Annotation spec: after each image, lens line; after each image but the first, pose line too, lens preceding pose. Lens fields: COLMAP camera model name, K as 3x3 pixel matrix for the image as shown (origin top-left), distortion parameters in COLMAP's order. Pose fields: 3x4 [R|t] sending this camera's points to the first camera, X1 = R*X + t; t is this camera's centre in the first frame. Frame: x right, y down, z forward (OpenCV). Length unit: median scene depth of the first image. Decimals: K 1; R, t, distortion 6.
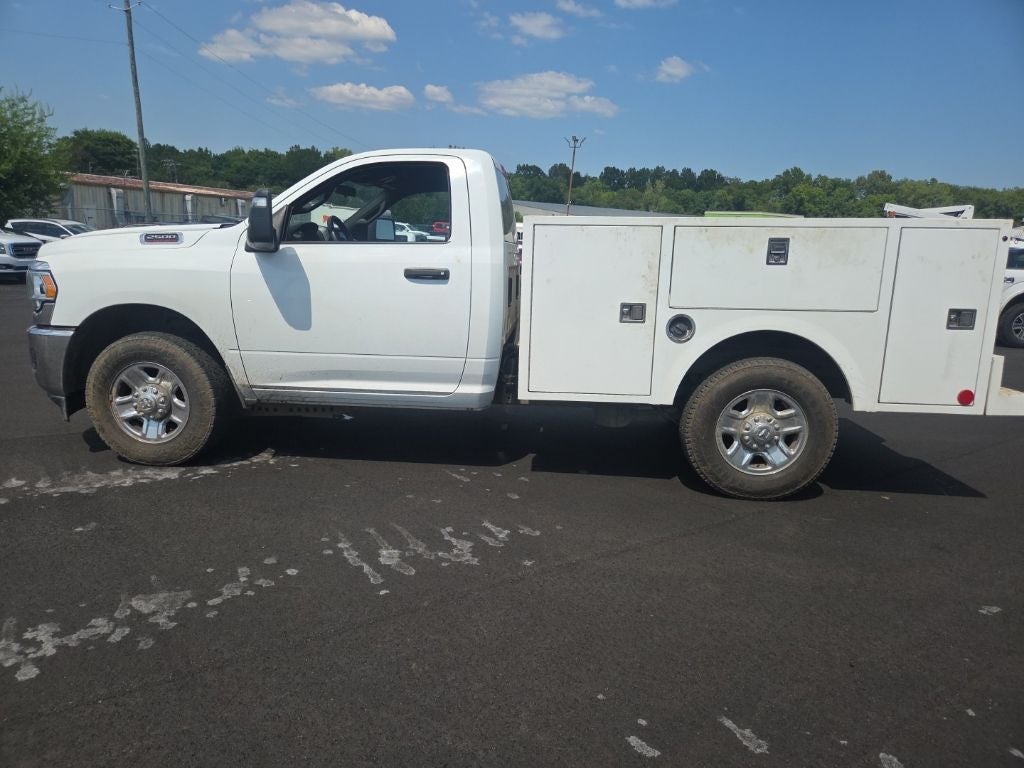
lens RADIAL K [[685.8, 0, 502.5], [0, 685.8, 396.7], [0, 0, 1]] dist [0.066251, -0.057221]
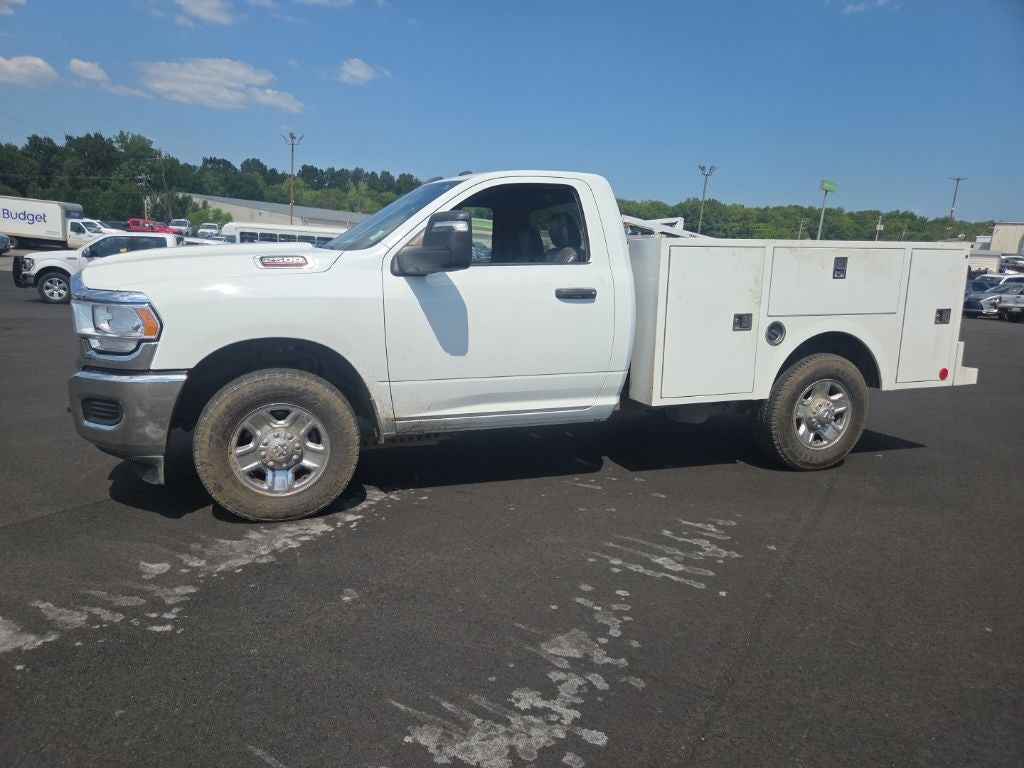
lens RADIAL K [[685.8, 0, 502.5], [0, 685.8, 396.7], [0, 0, 1]] dist [0.066251, -0.057221]
pose [[0.913904, -0.087717, 0.396339, -0.603185], [0.088034, 0.995965, 0.017431, -0.049296], [-0.396269, 0.018961, 0.917939, 0.093307]]
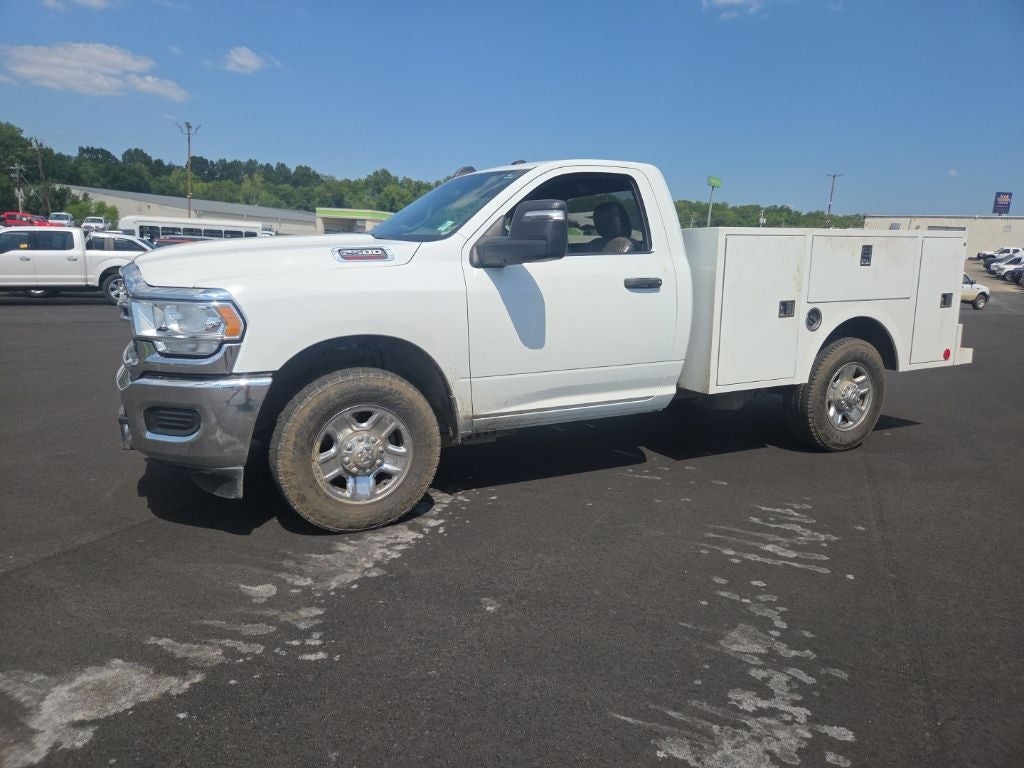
lens RADIAL K [[687.7, 0, 500.4], [0, 687.7, 378.9], [0, 0, 1]] dist [0.067380, -0.060081]
pose [[0.850514, -0.110180, 0.514282, -0.795734], [0.119609, 0.992710, 0.014870, -0.073830], [-0.512171, 0.048866, 0.857492, 0.219918]]
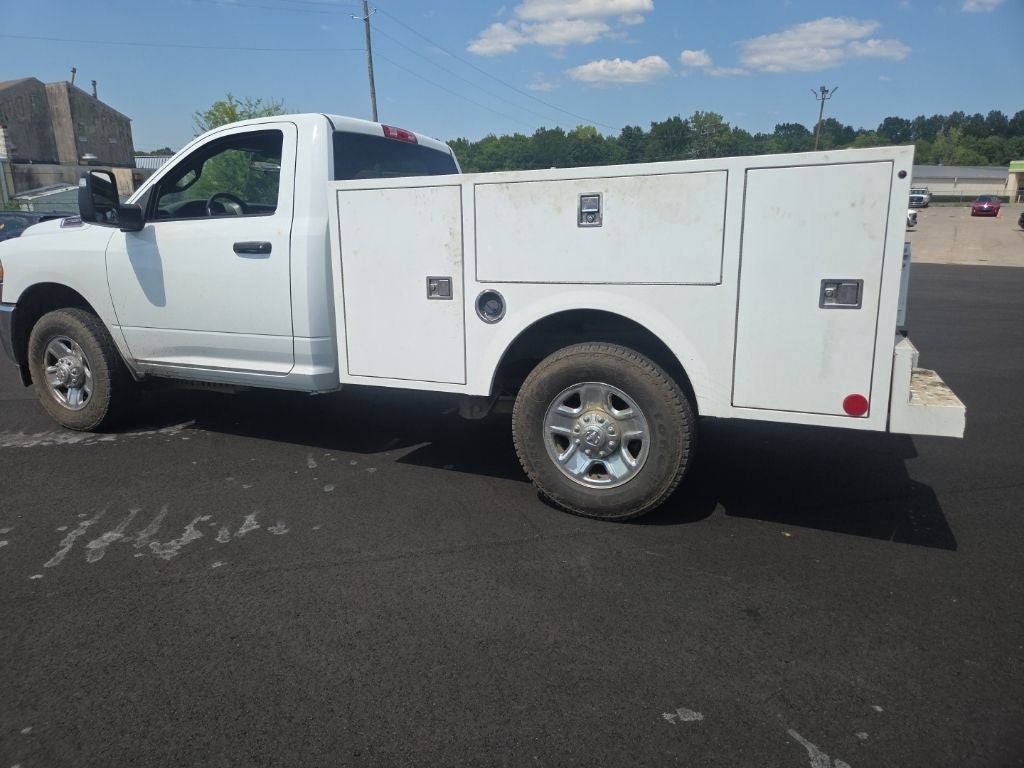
lens RADIAL K [[687.7, 0, 500.4], [0, 687.7, 378.9], [0, 0, 1]] dist [0.067380, -0.060081]
pose [[0.938797, 0.037134, -0.342463, 0.522650], [-0.033959, 0.999307, 0.015267, -0.022227], [0.342793, -0.002703, 0.939407, 0.201407]]
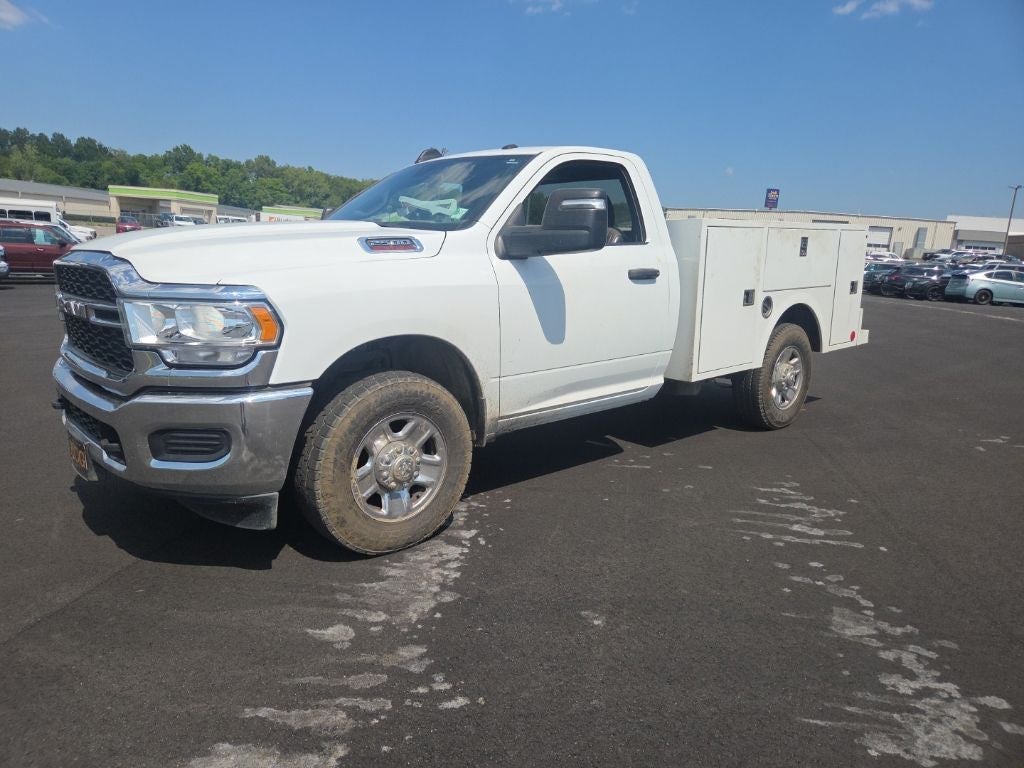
lens RADIAL K [[686.4, 0, 497.2], [0, 686.4, 382.6], [0, 0, 1]] dist [0.071036, -0.060808]
pose [[0.696769, -0.156730, 0.699964, -0.955671], [0.149945, 0.986103, 0.071539, -0.119510], [-0.701449, 0.055110, 0.710586, 0.409779]]
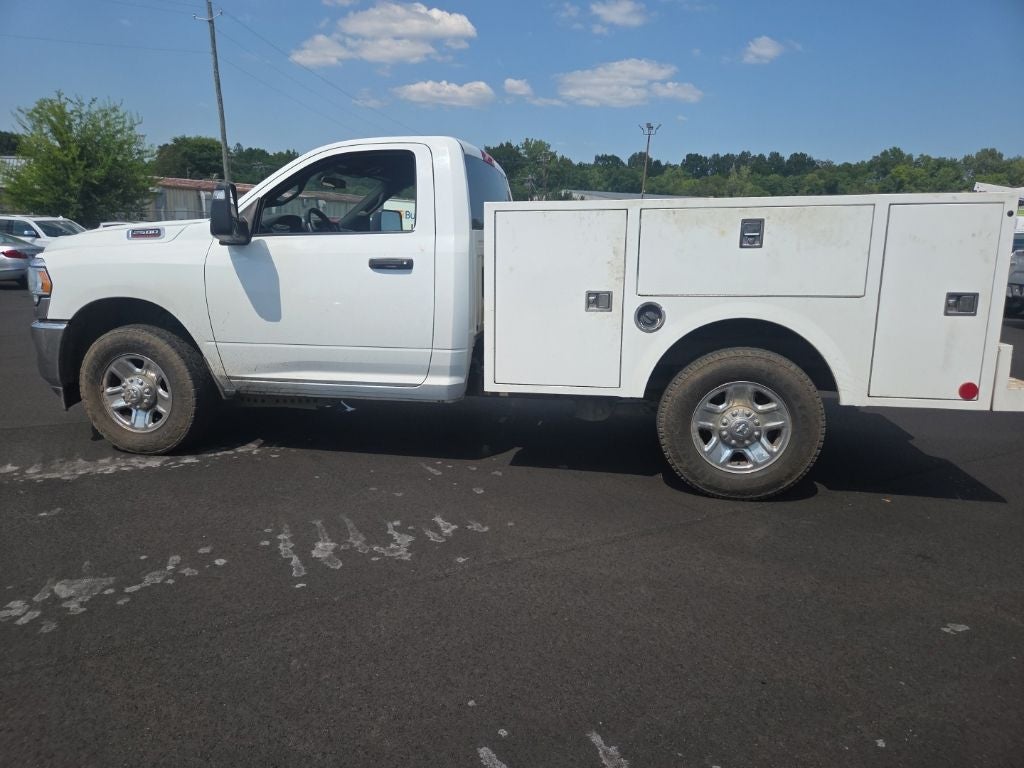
lens RADIAL K [[687.2, 0, 503.1], [0, 687.2, 391.2], [0, 0, 1]] dist [0.065778, -0.057464]
pose [[0.993711, 0.003990, -0.111902, 0.153738], [-0.003797, 0.999991, 0.001930, 0.001542], [0.111909, -0.001493, 0.993717, 0.031686]]
